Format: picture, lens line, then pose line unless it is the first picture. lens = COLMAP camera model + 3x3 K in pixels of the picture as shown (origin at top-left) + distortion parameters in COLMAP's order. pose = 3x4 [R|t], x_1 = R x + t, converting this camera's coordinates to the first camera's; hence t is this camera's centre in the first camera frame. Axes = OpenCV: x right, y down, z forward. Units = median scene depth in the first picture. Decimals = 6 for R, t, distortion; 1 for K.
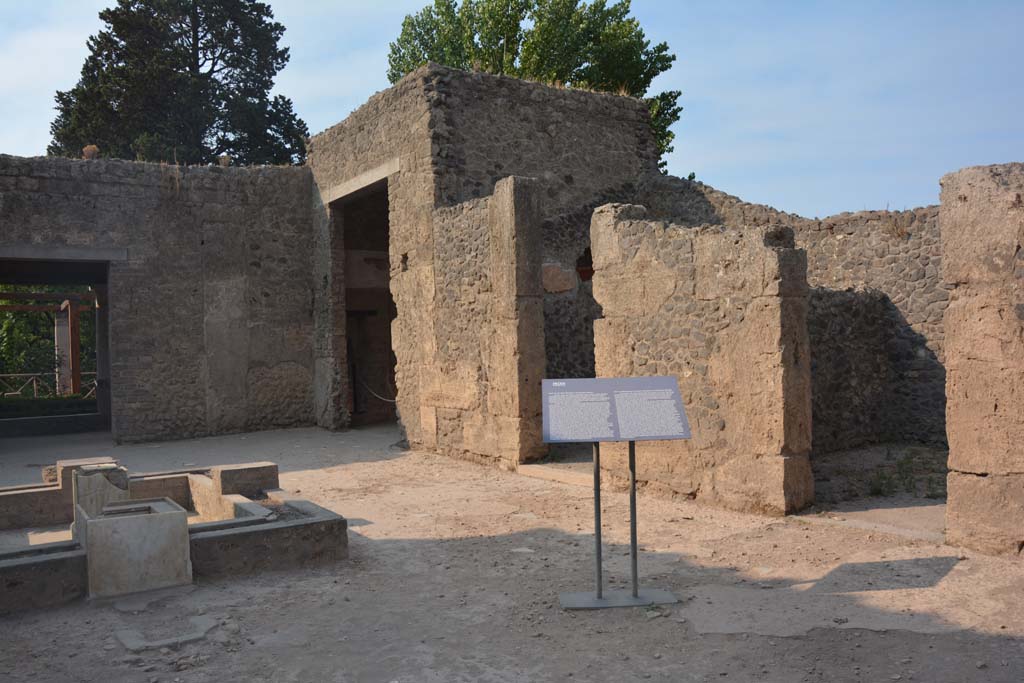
lens RADIAL K [[800.6, 0, 514.3], [0, 800.6, 347.2], [0, 0, 1]] dist [-0.158914, 0.124881]
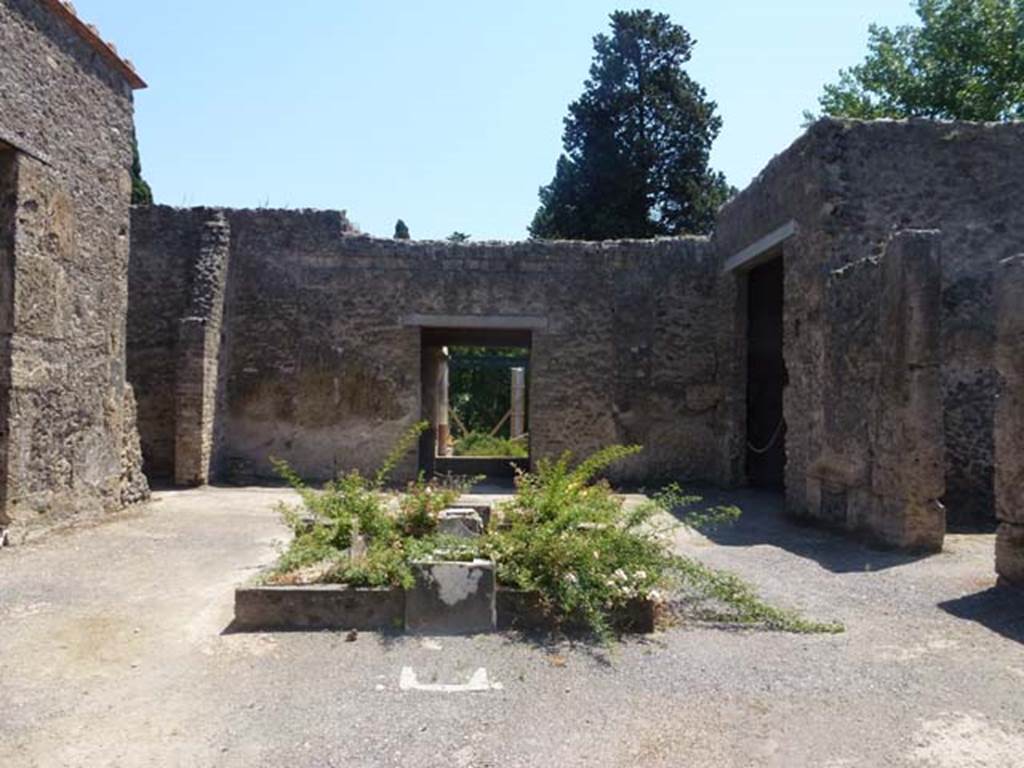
lens RADIAL K [[732.0, 0, 515.4], [0, 732.0, 382.9], [0, 0, 1]] dist [-0.054361, 0.005018]
pose [[0.837021, 0.025663, -0.546568, 0.063722], [-0.041400, 0.999006, -0.016495, -0.010607], [0.545602, 0.036435, 0.837252, 0.079406]]
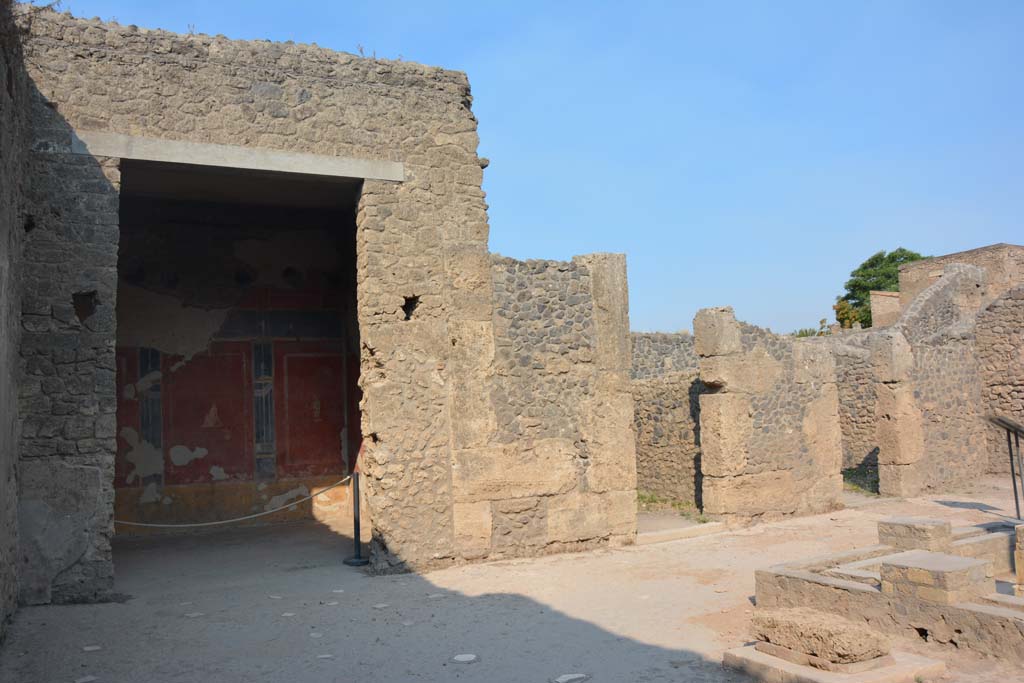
lens RADIAL K [[800.6, 0, 514.3], [0, 800.6, 347.2], [0, 0, 1]] dist [-0.158914, 0.124881]
pose [[0.136455, 0.108880, 0.984645, -0.879727], [0.042928, 0.992358, -0.115682, 0.016458], [-0.989716, 0.058054, 0.130738, 0.862215]]
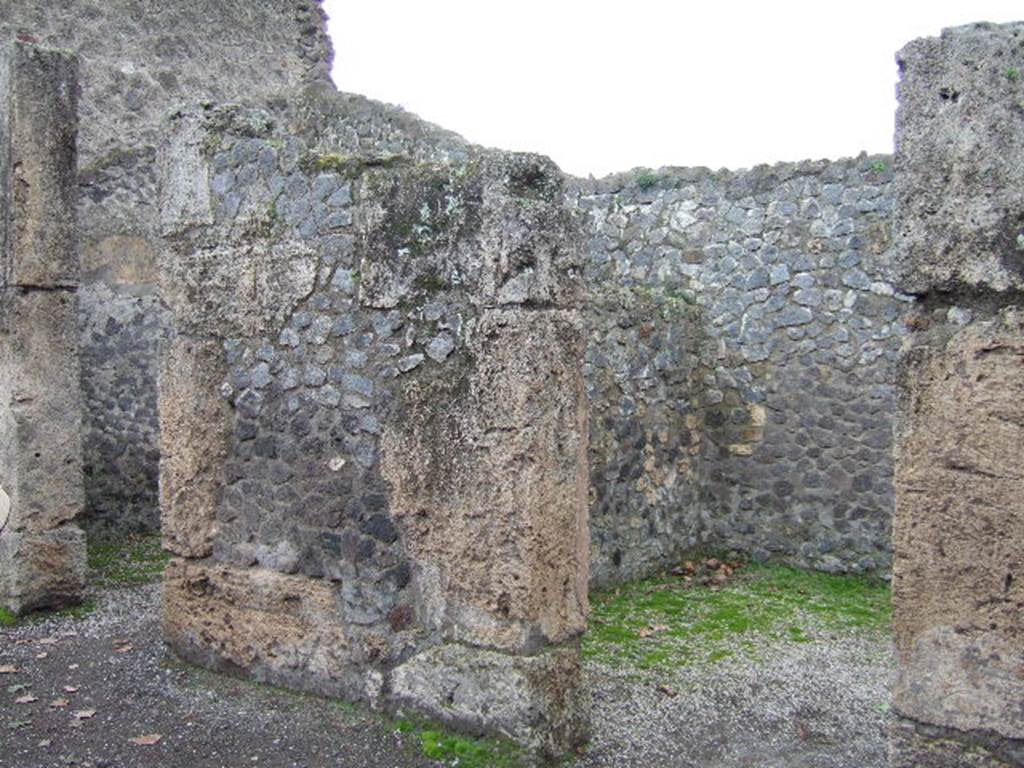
lens RADIAL K [[1069.2, 0, 511.9], [0, 1069.2, 421.2], [0, 0, 1]] dist [-0.047299, 0.002086]
pose [[0.948807, 0.009533, 0.315712, 0.073332], [-0.024873, 0.998695, 0.044596, -0.014341], [-0.314875, -0.050165, 0.947807, 0.230039]]
